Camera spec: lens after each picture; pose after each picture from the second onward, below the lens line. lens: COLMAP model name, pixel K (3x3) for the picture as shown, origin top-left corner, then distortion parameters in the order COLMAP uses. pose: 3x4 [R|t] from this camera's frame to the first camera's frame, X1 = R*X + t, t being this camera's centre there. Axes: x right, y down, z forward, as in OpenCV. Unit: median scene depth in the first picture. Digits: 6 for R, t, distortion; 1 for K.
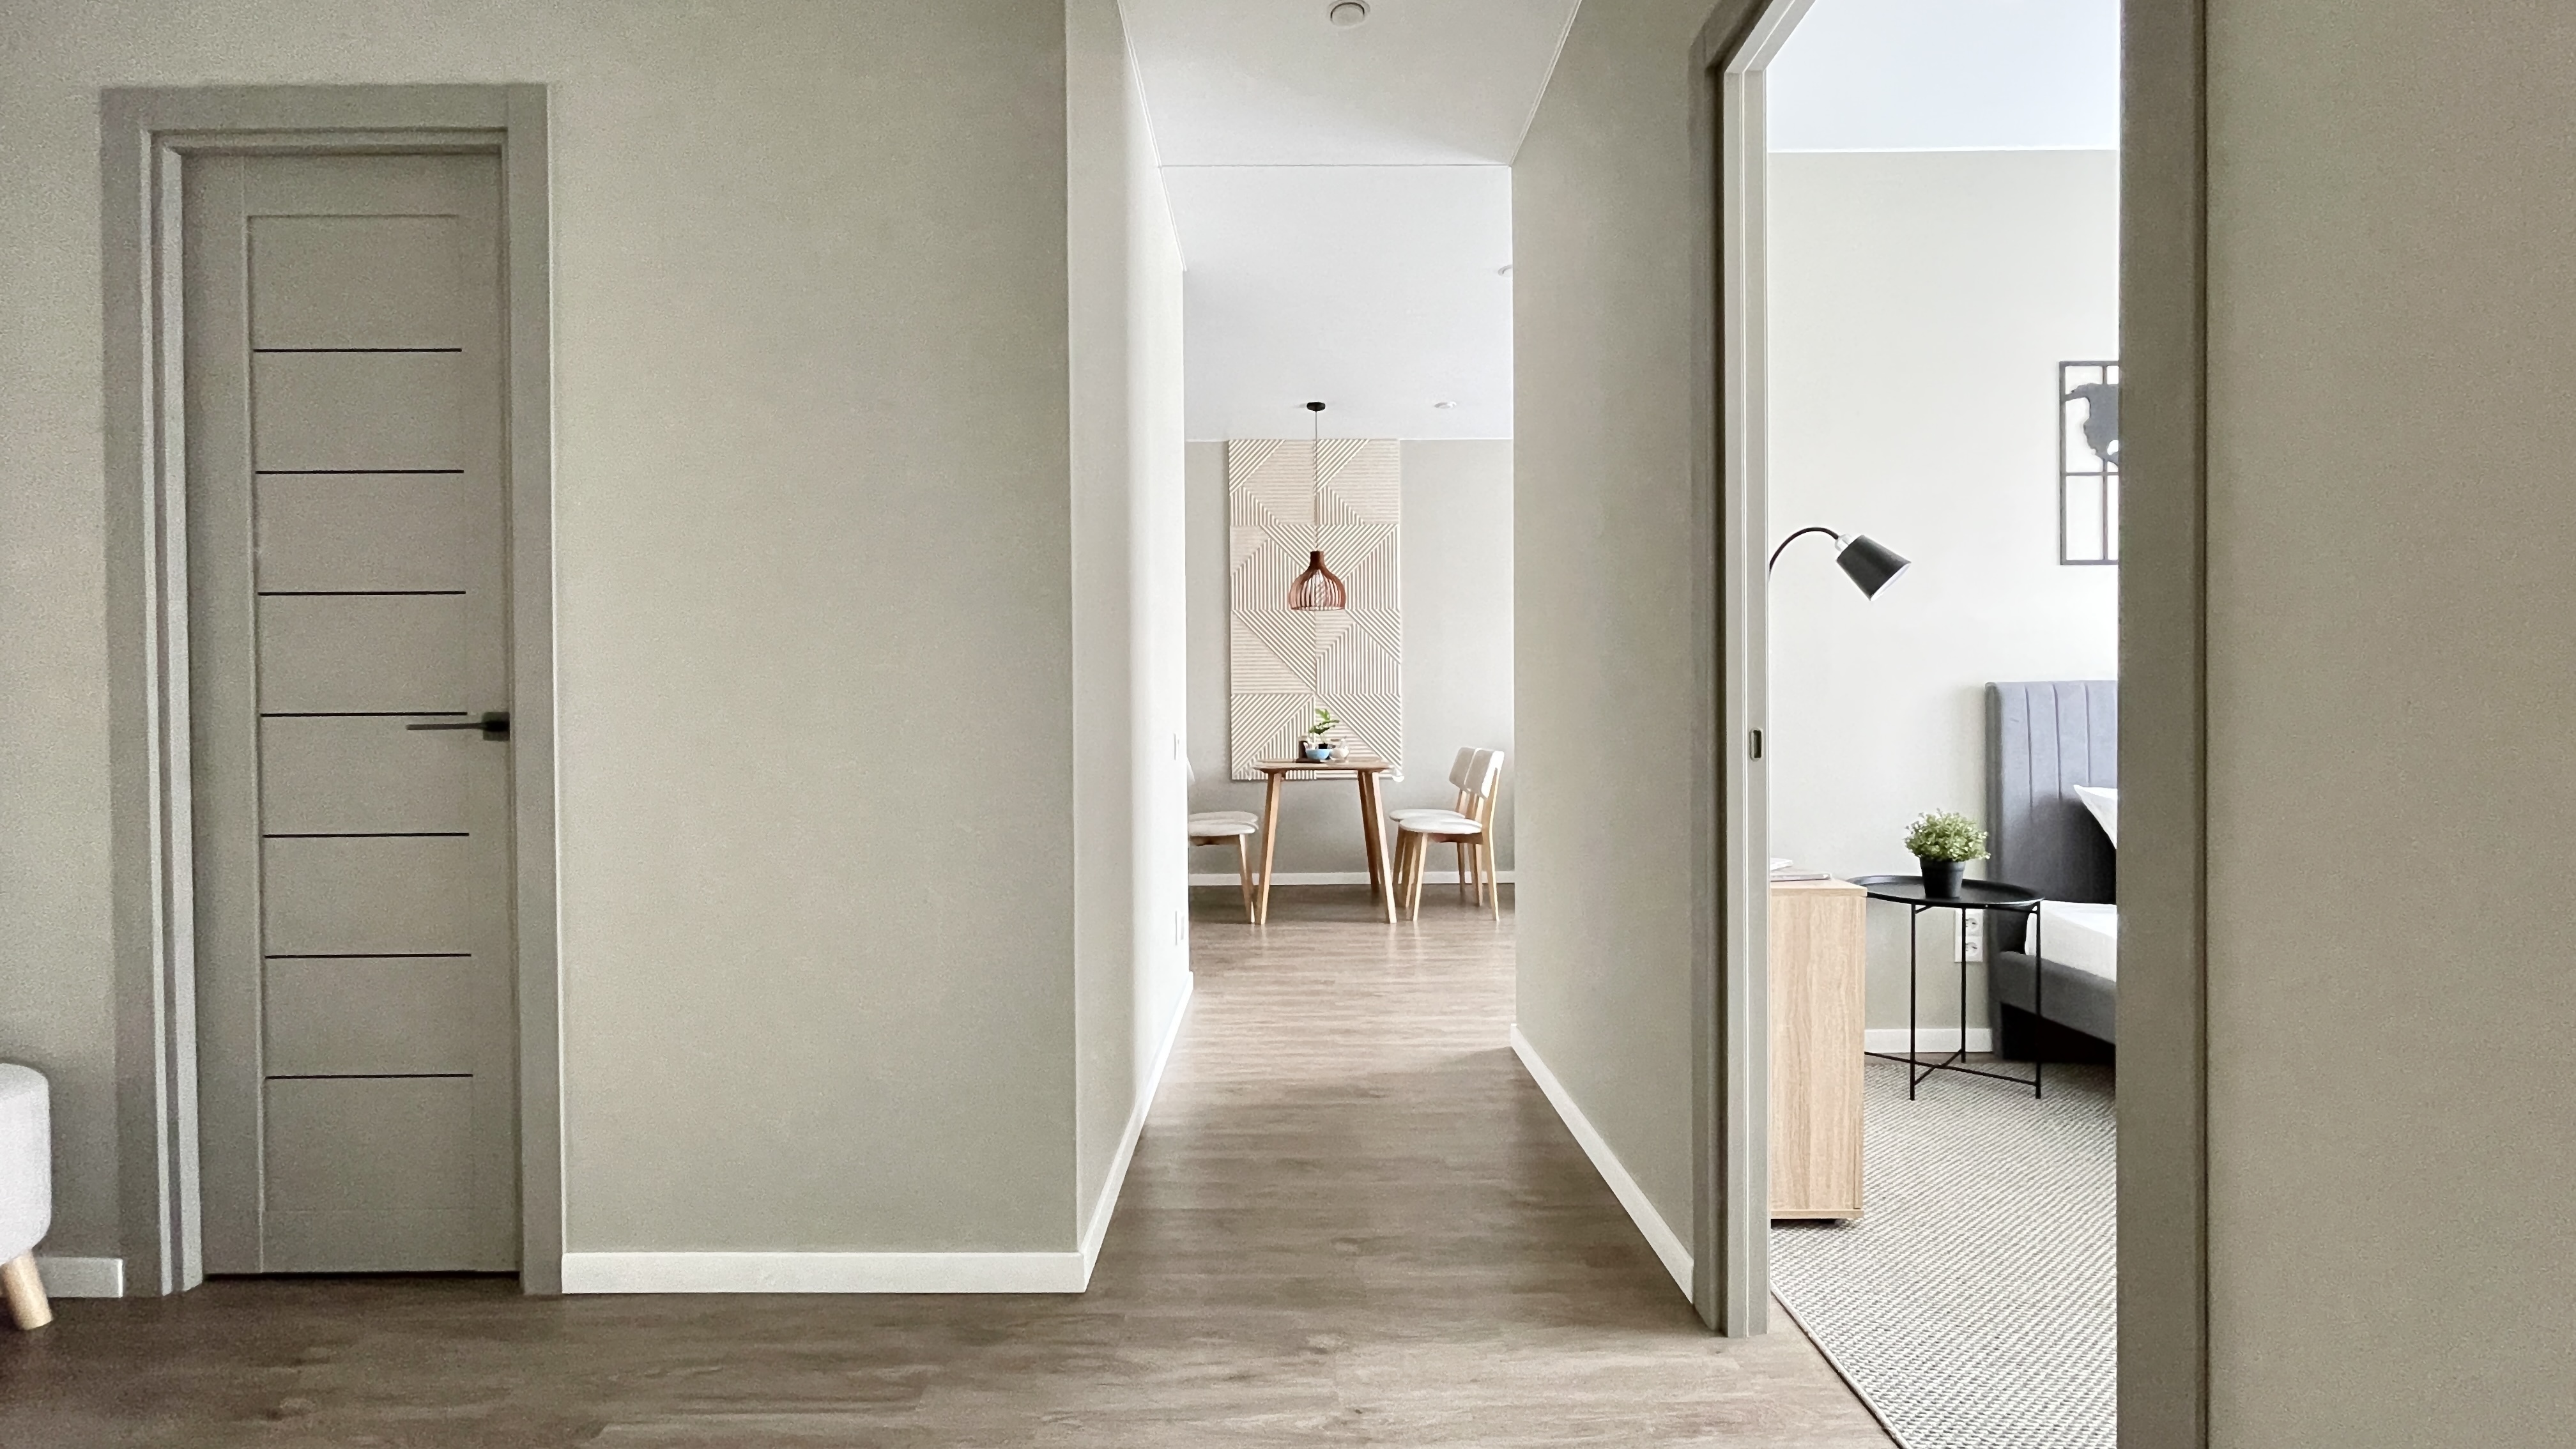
lens RADIAL K [[1055.9, 0, 1292.7], [0, 1055.9, 722.5], [0, 0, 1]] dist [-0.006034, 0.002695]
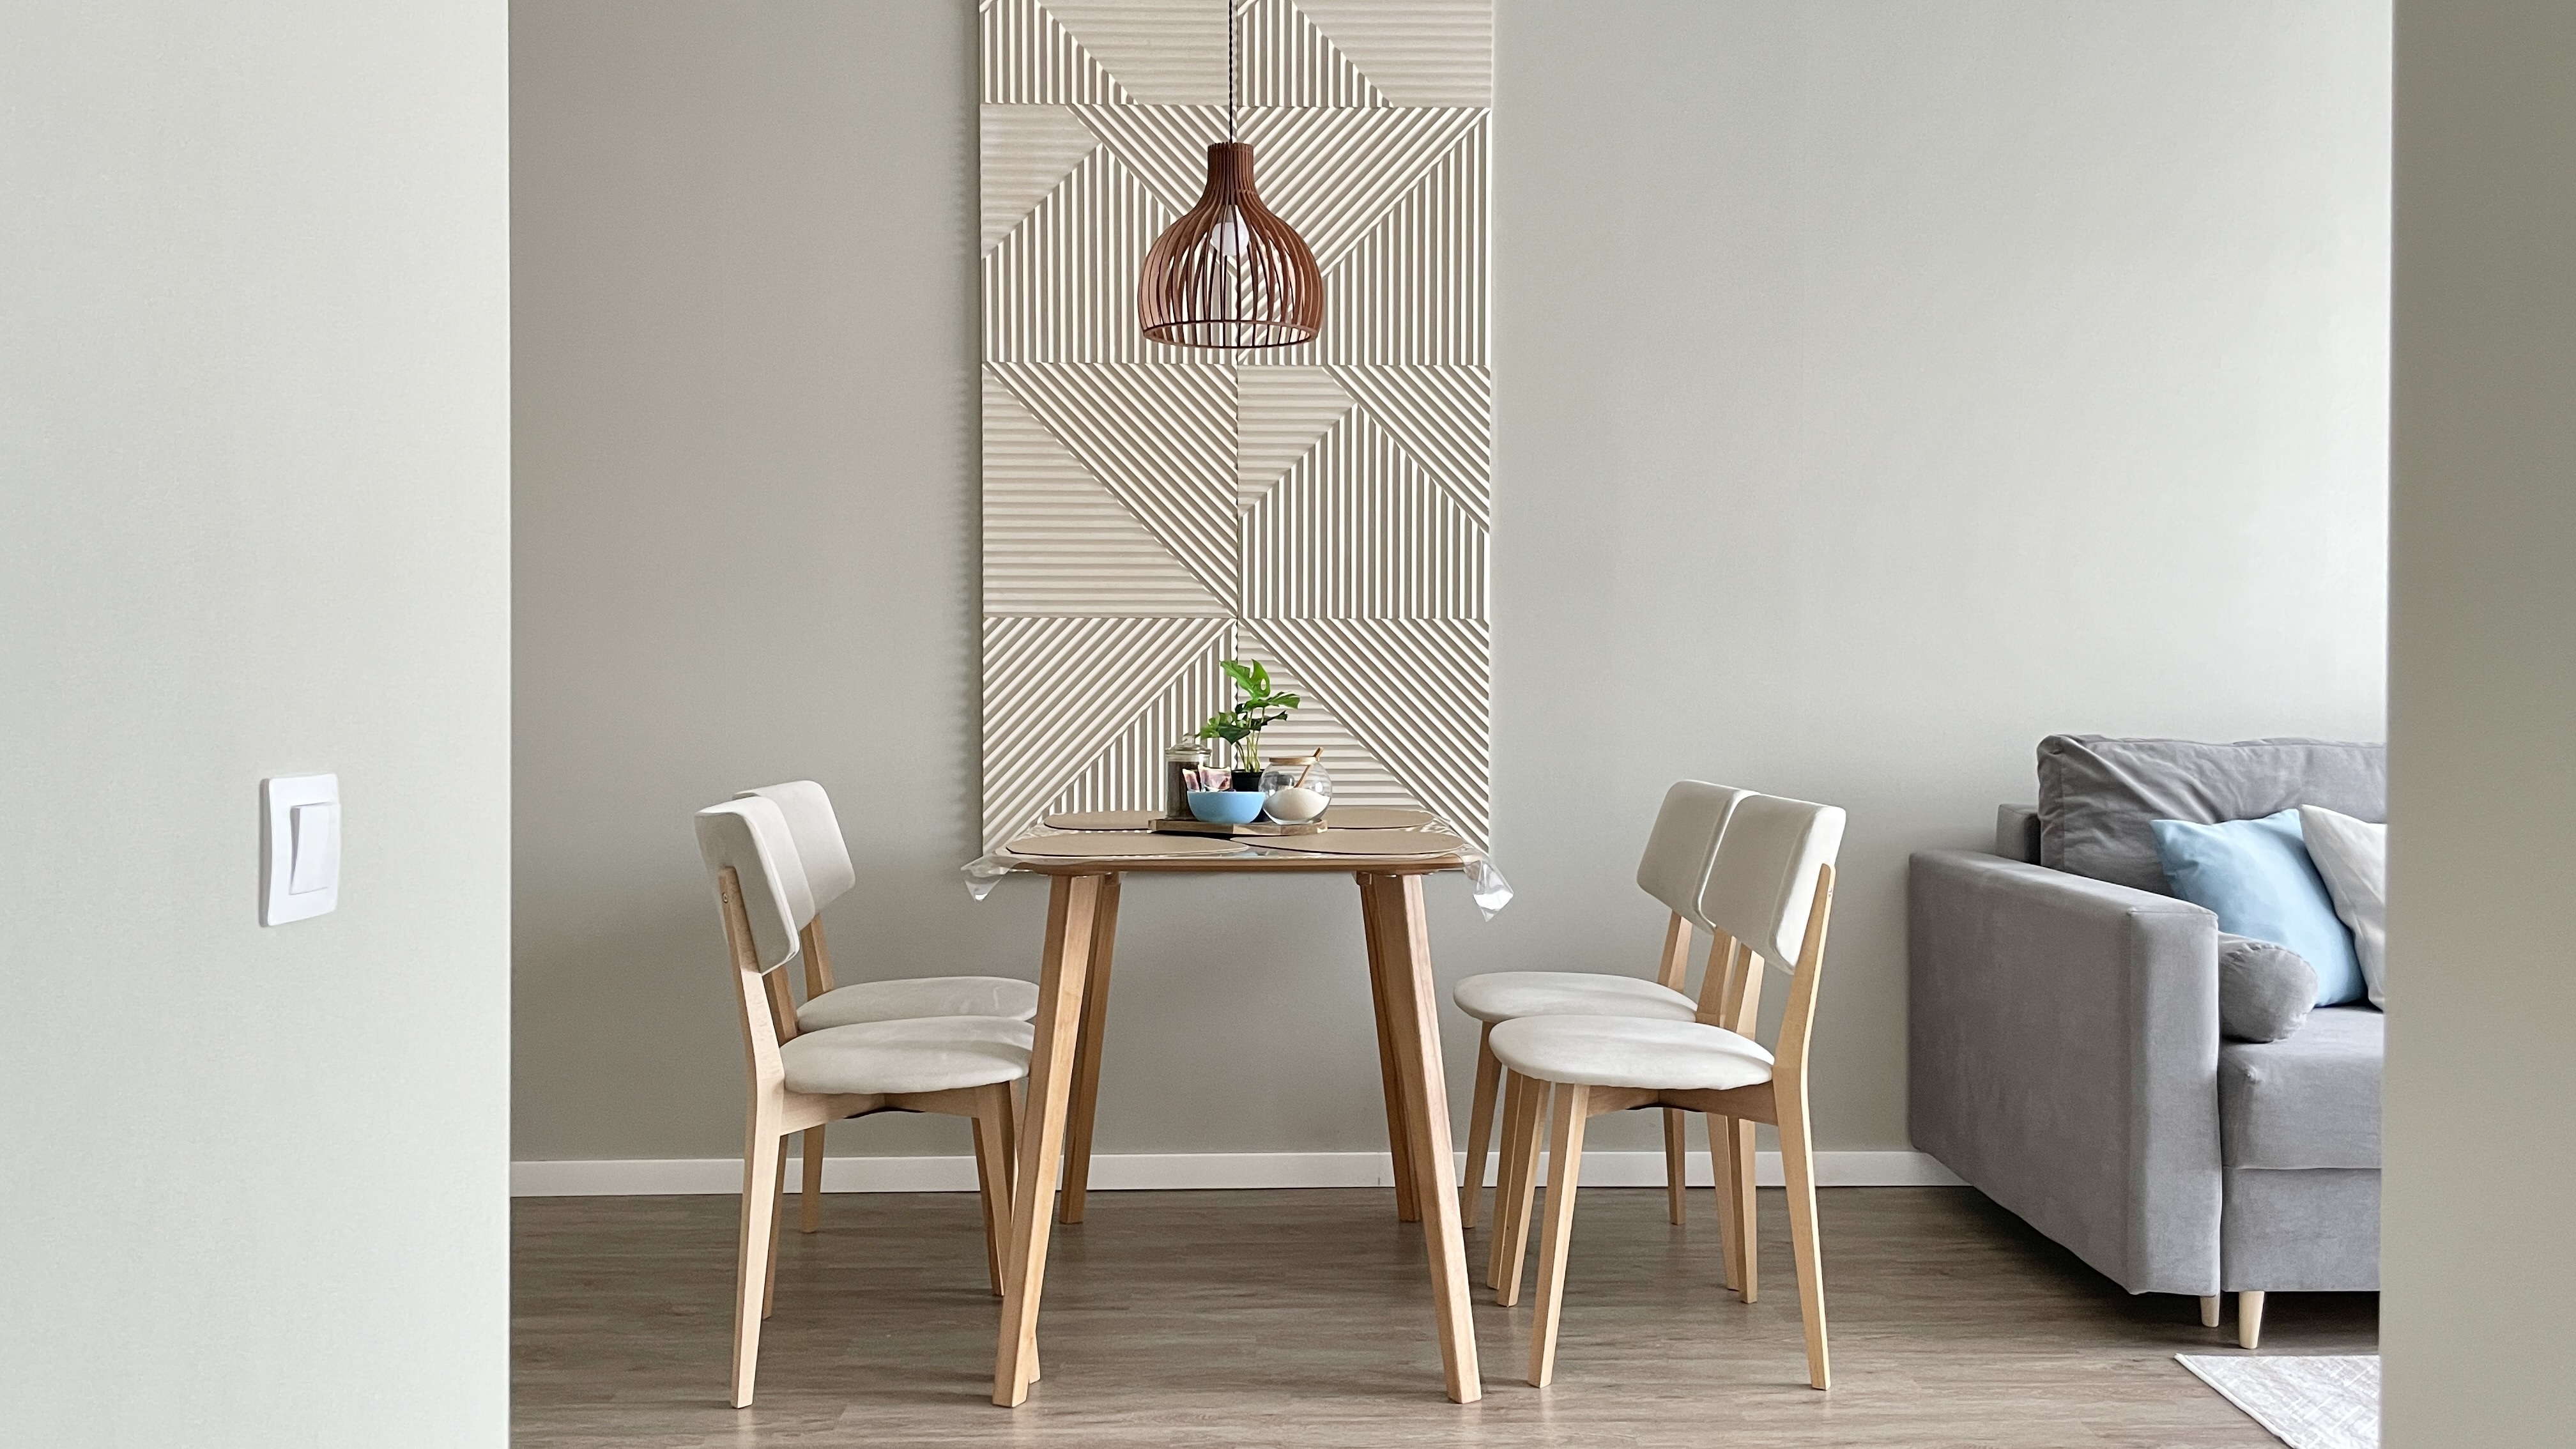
lens RADIAL K [[1917.8, 0, 1285.9], [0, 1917.8, 730.7], [0, 0, 1]] dist [0.058376, -0.002591]
pose [[0.999794, 0.008066, 0.018646, 0.030197], [-0.008640, 0.999485, 0.030896, -0.009658], [-0.018387, -0.031051, 0.999349, 0.437550]]
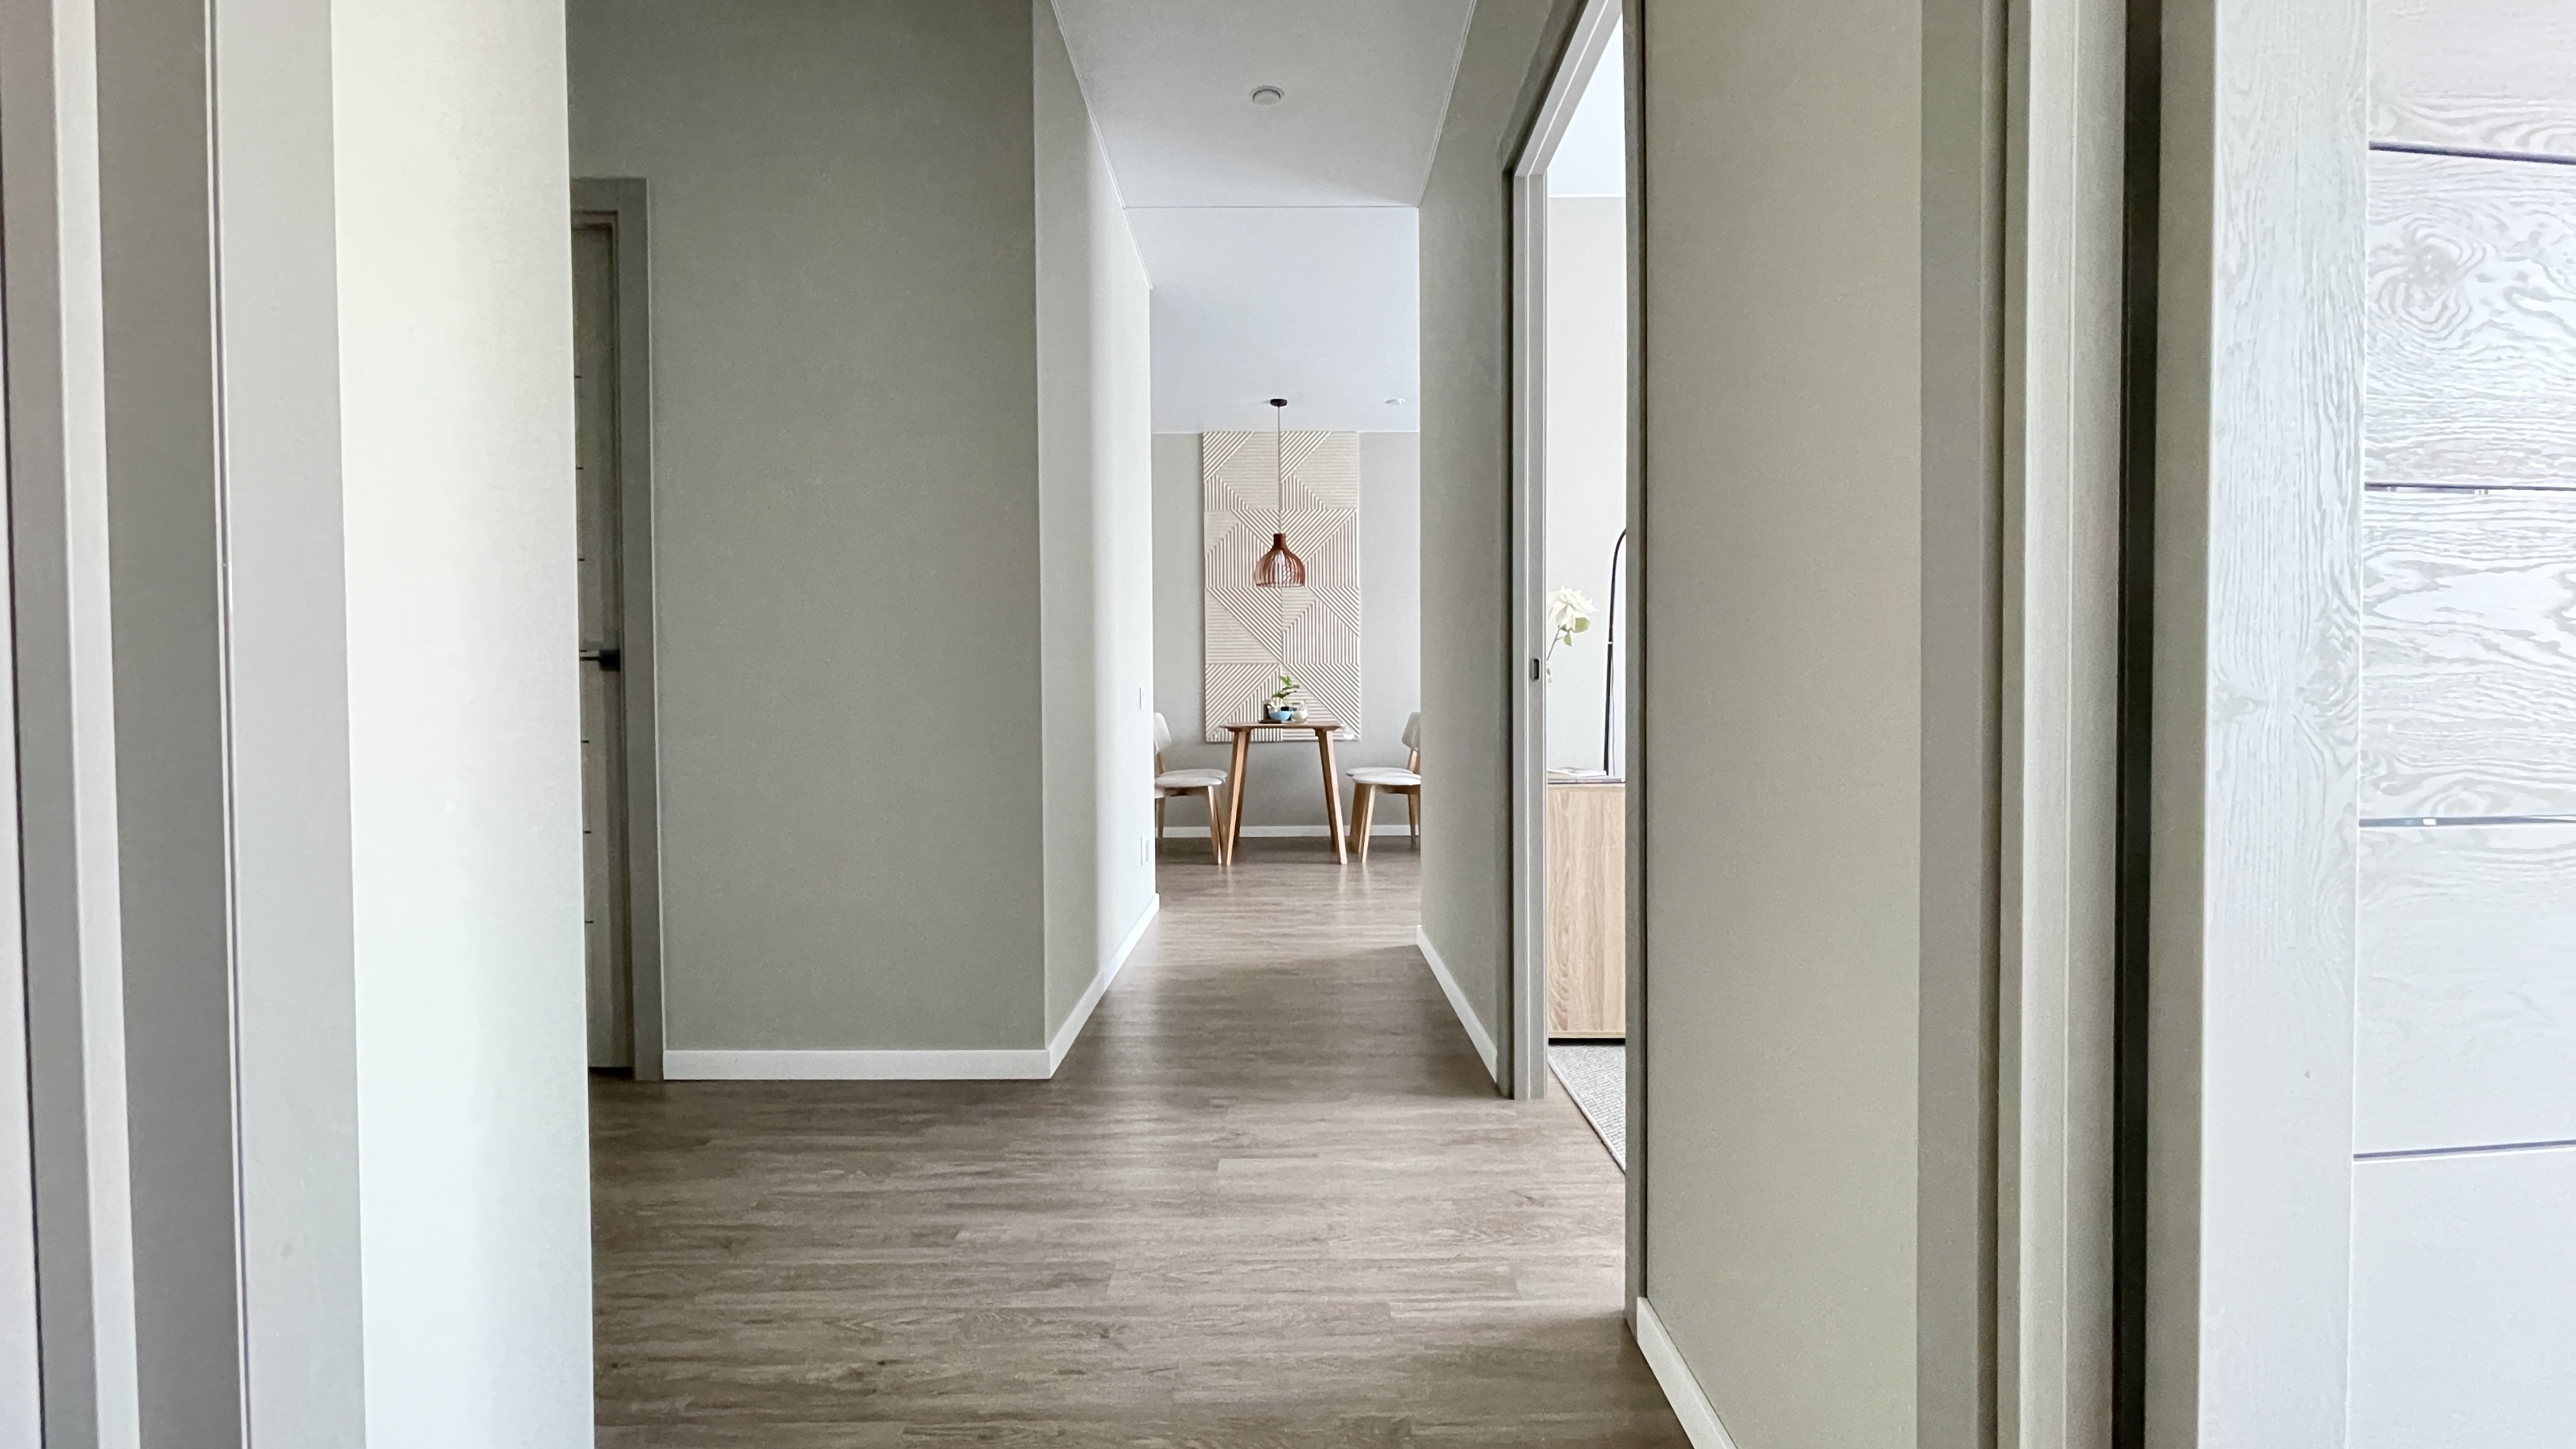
lens RADIAL K [[1055.9, 0, 1291.5], [0, 1055.9, 726.5], [0, 0, 1]] dist [-0.006034, 0.002695]
pose [[0.999999, 0.000512, -0.001154, 0.037233], [-0.000492, 0.999857, 0.016895, 0.022049], [0.001162, -0.016894, 0.999857, -0.113751]]
